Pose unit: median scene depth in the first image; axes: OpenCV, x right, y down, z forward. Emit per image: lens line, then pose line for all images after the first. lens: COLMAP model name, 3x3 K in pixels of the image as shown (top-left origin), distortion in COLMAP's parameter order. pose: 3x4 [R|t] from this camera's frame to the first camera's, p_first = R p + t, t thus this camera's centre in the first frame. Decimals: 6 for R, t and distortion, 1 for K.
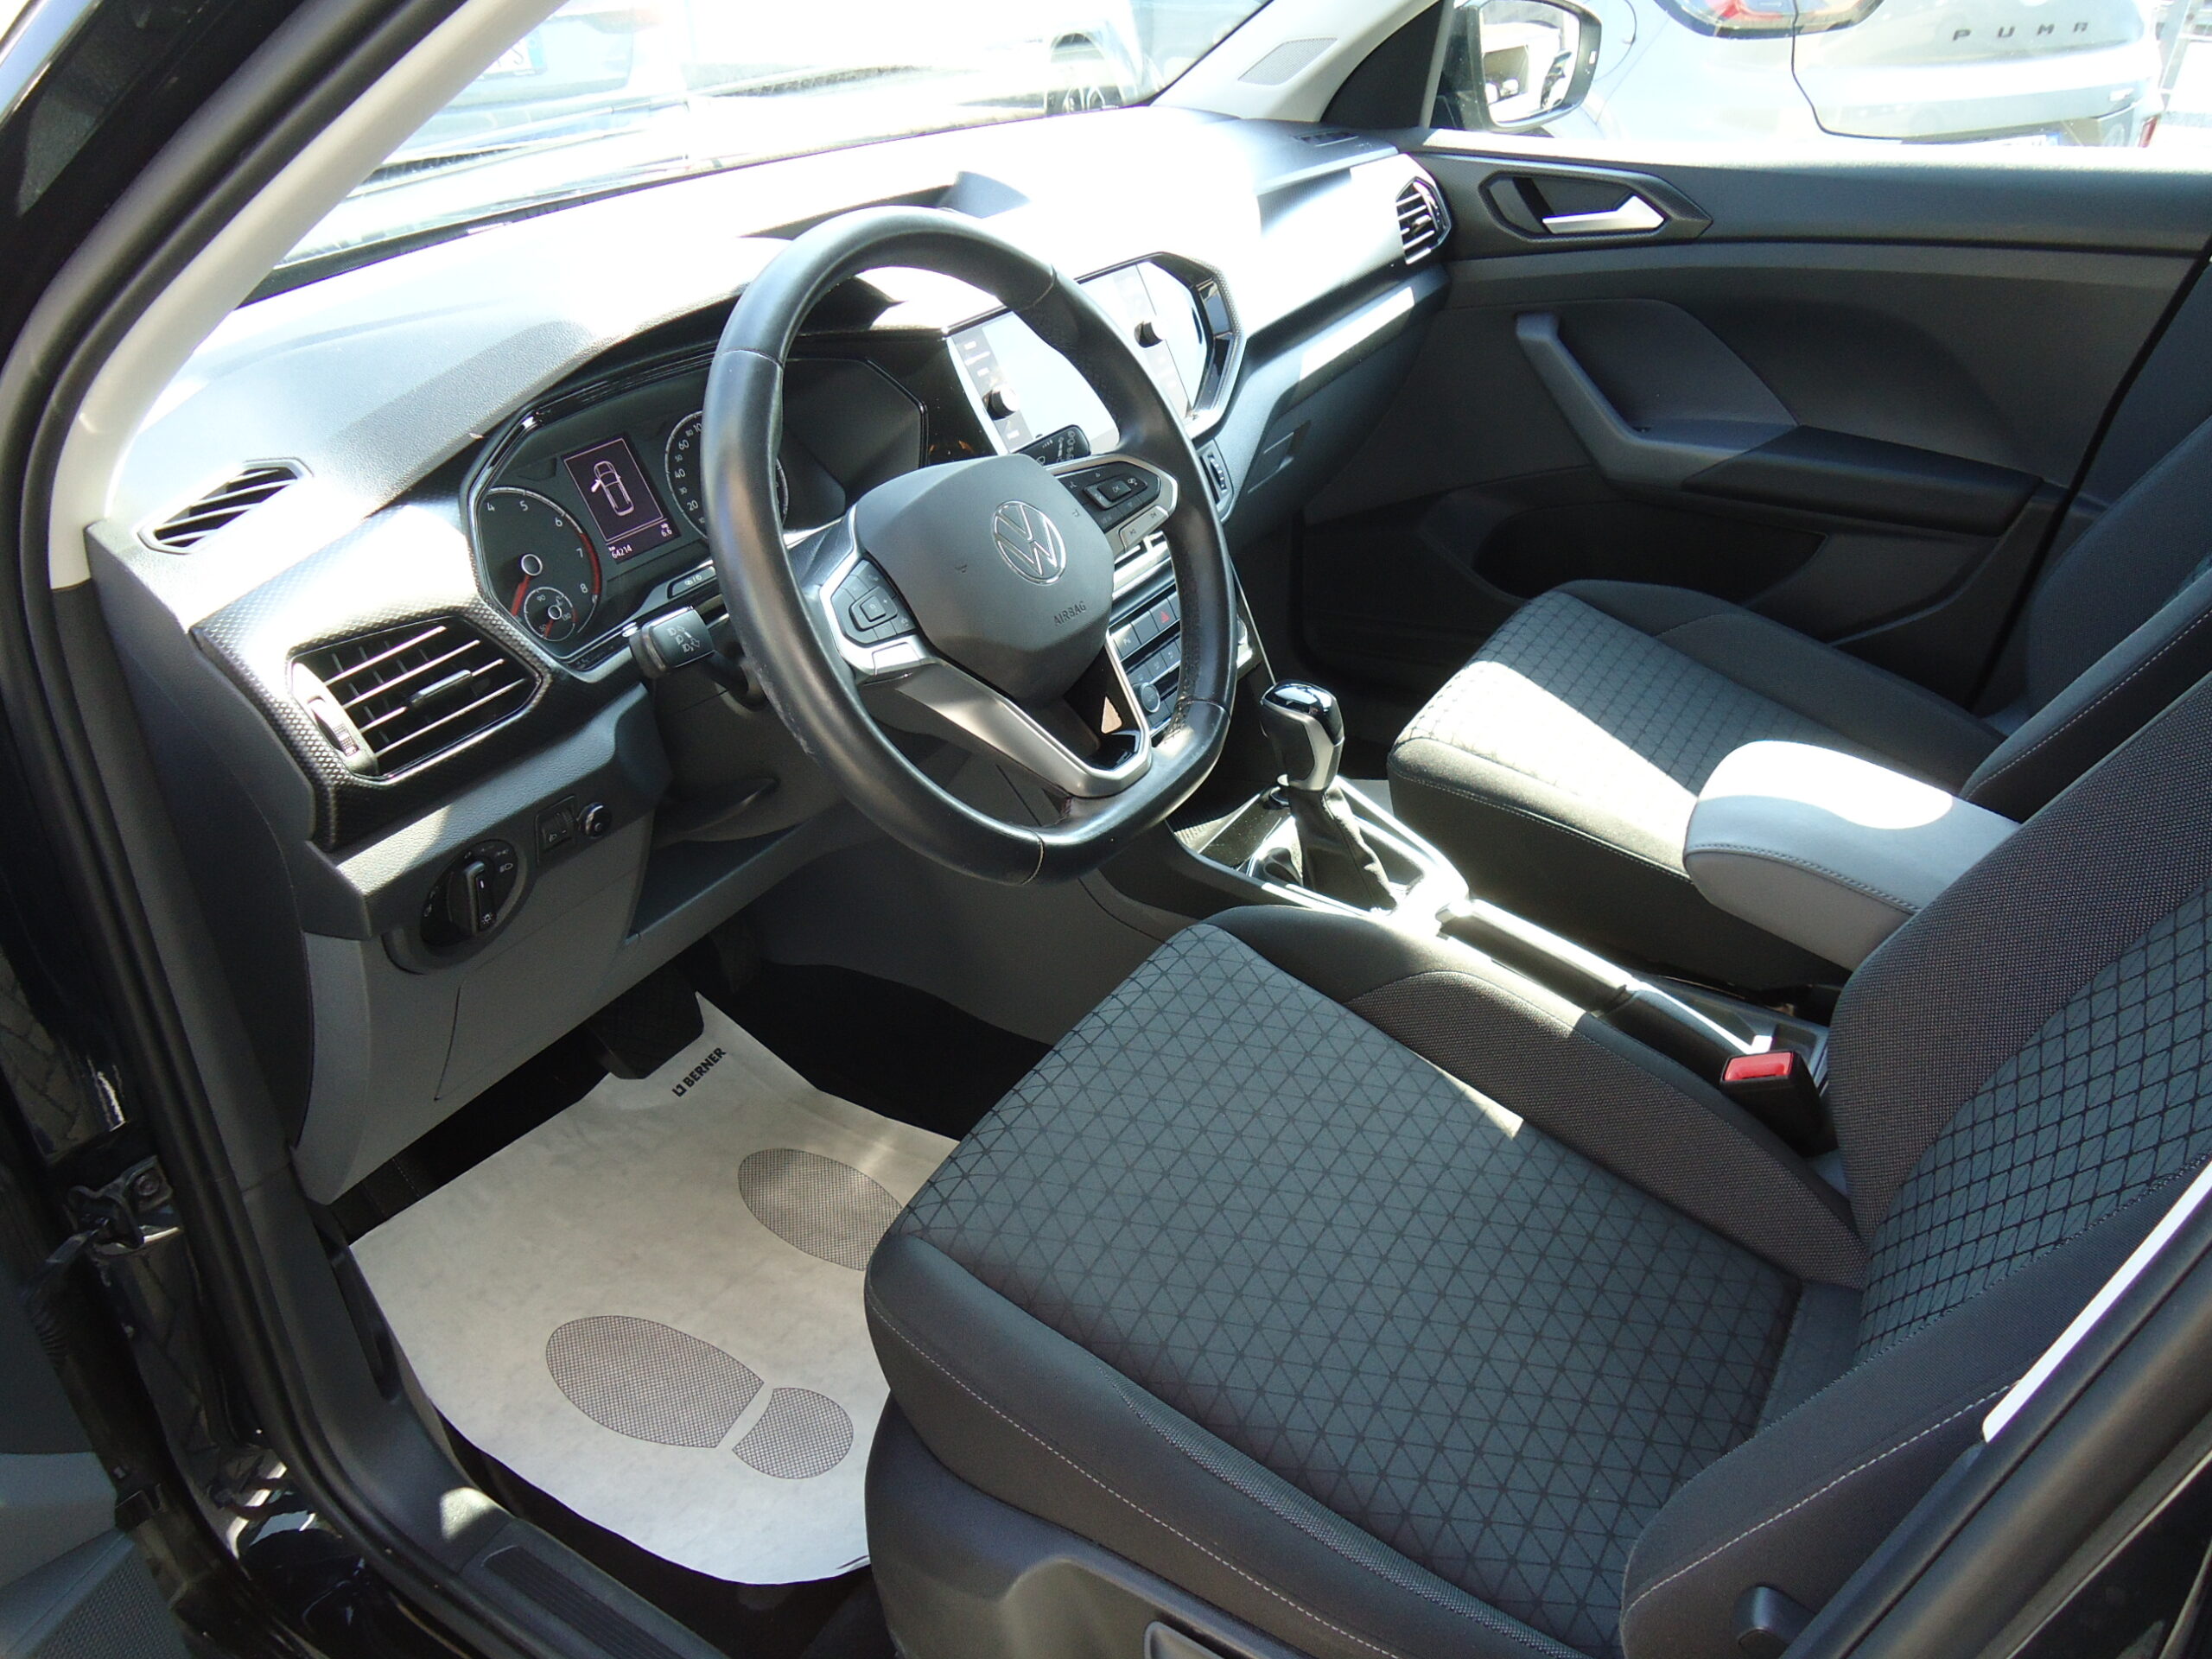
lens RADIAL K [[1617.0, 0, 1106.0], [0, 1617.0, 829.5], [0, 0, 1]] dist [-0.009817, 0.009505]
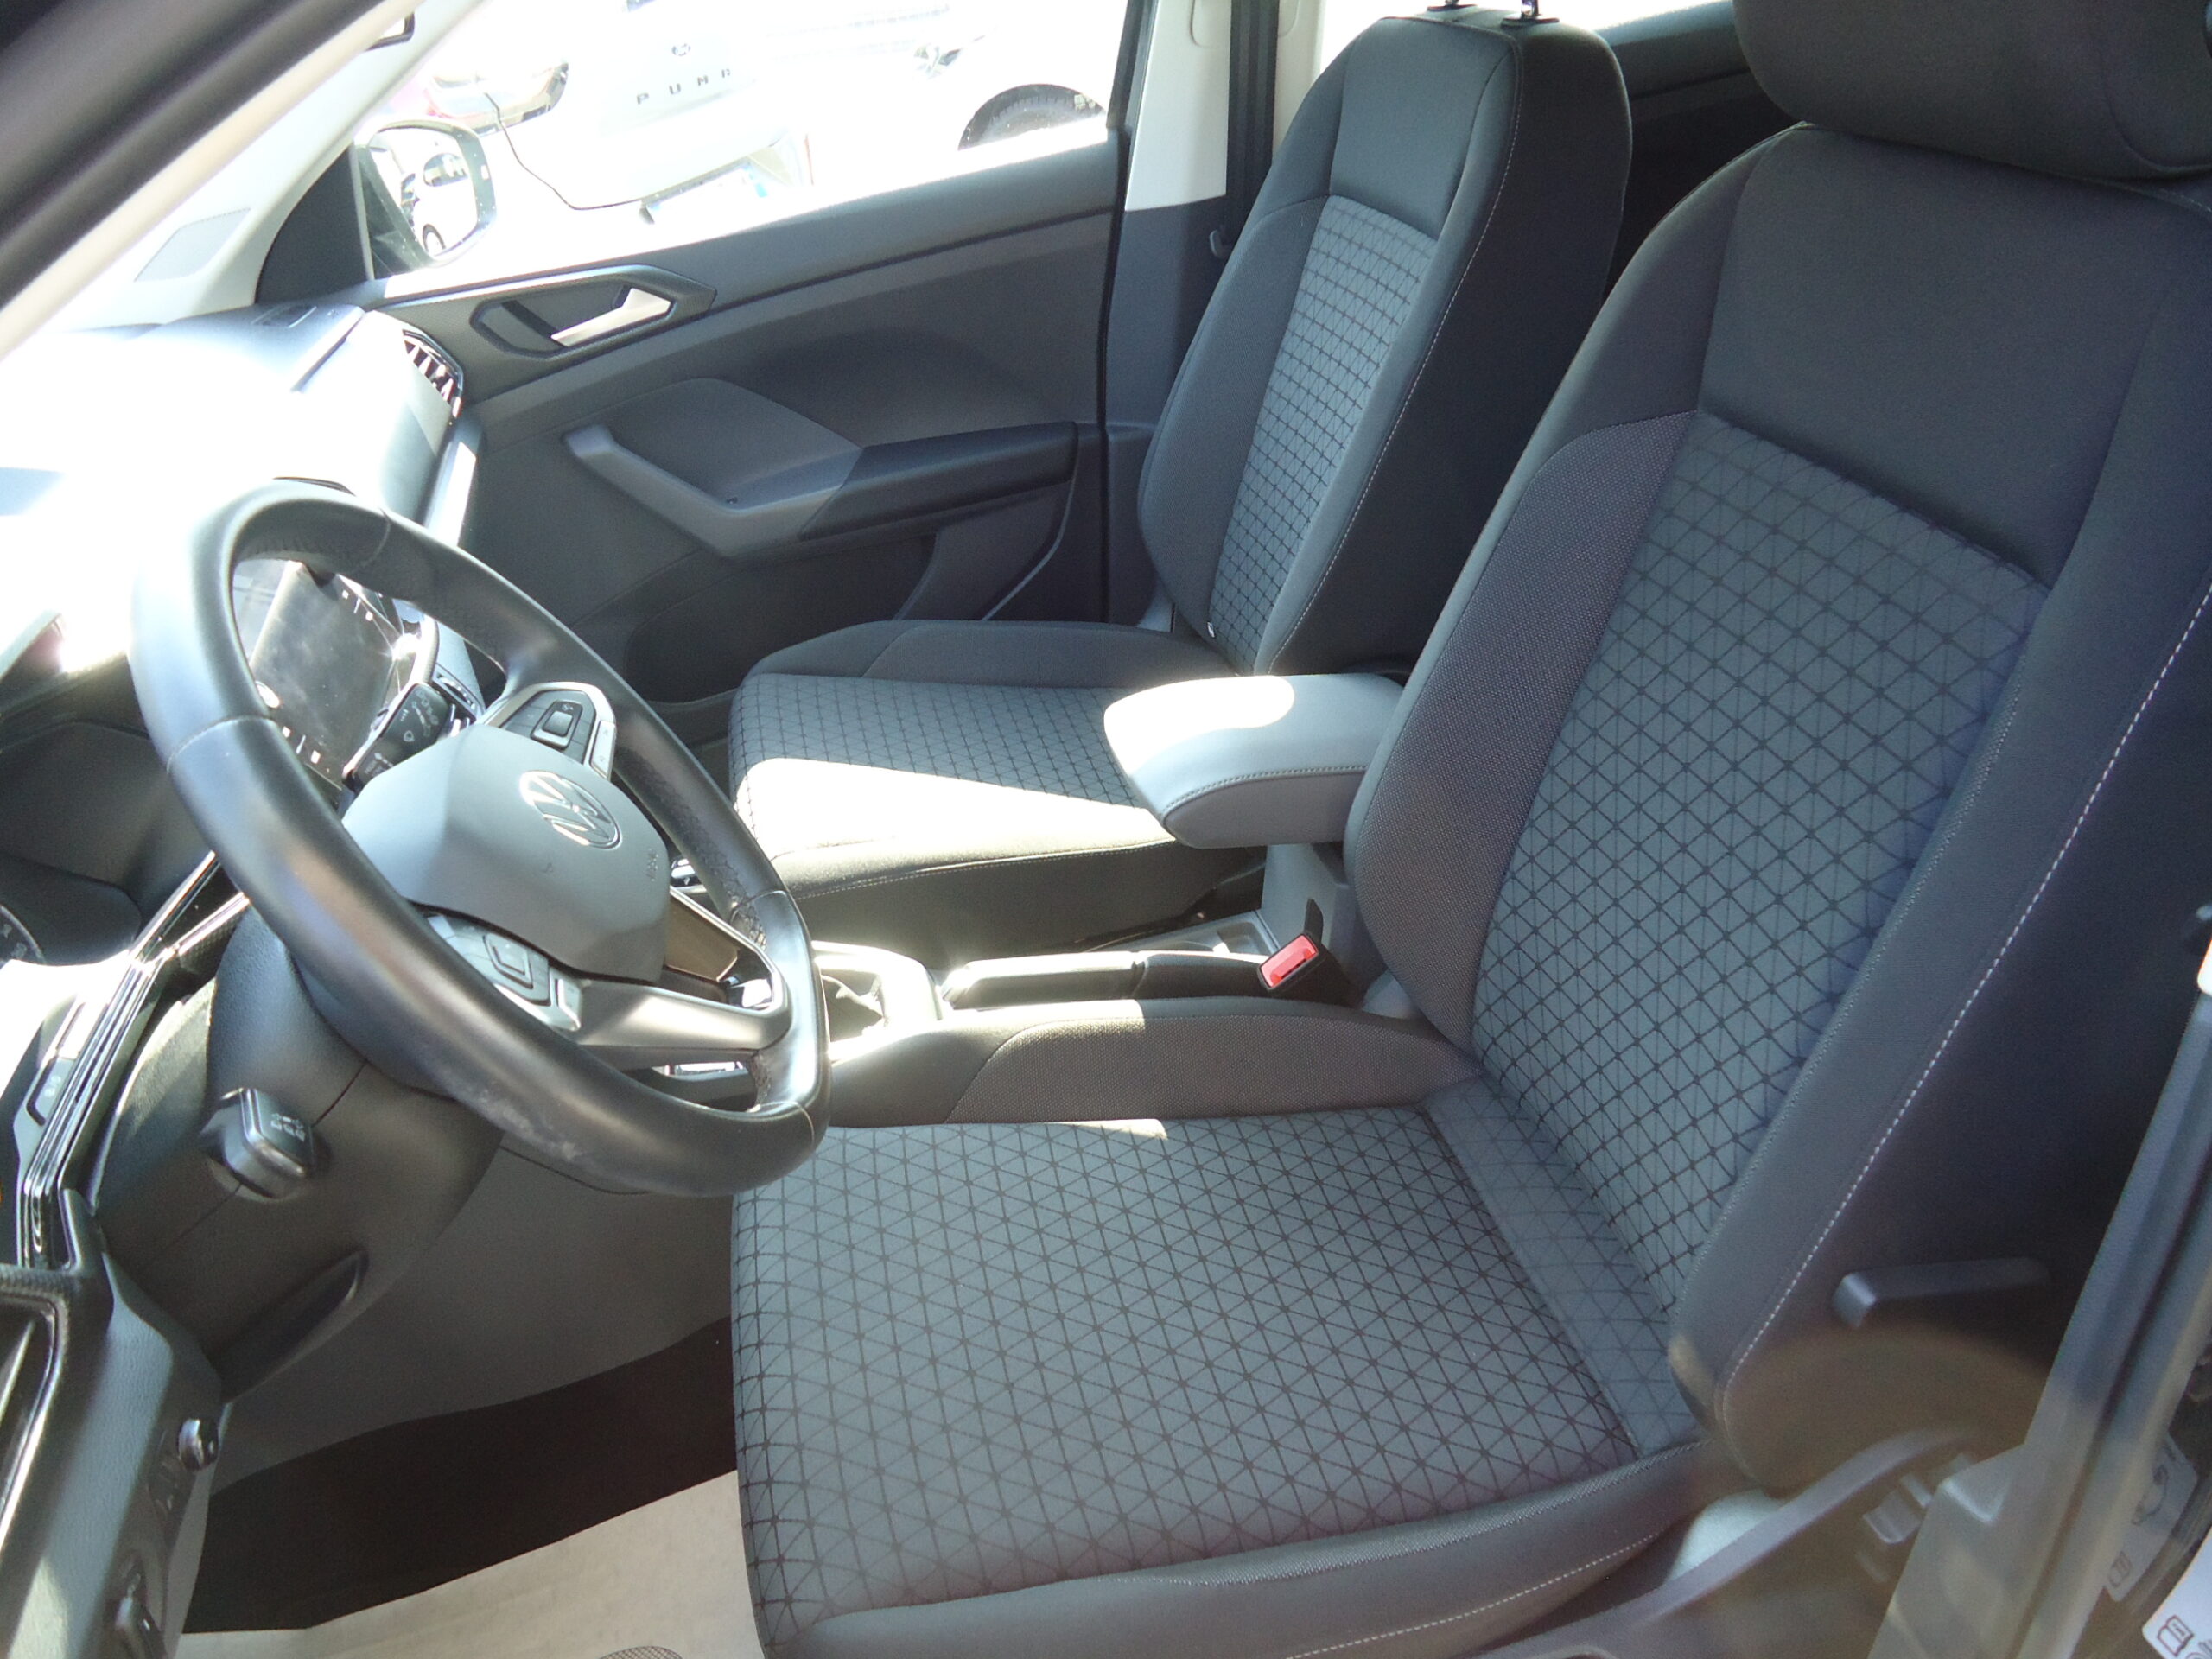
lens RADIAL K [[1617.0, 0, 1106.0], [0, 1617.0, 829.5], [0, 0, 1]] dist [-0.009817, 0.009505]
pose [[0.695995, -0.438218, 0.568820, -0.212441], [0.467531, 0.877813, 0.104206, -0.082450], [-0.544982, 0.193414, 0.815834, 0.118727]]
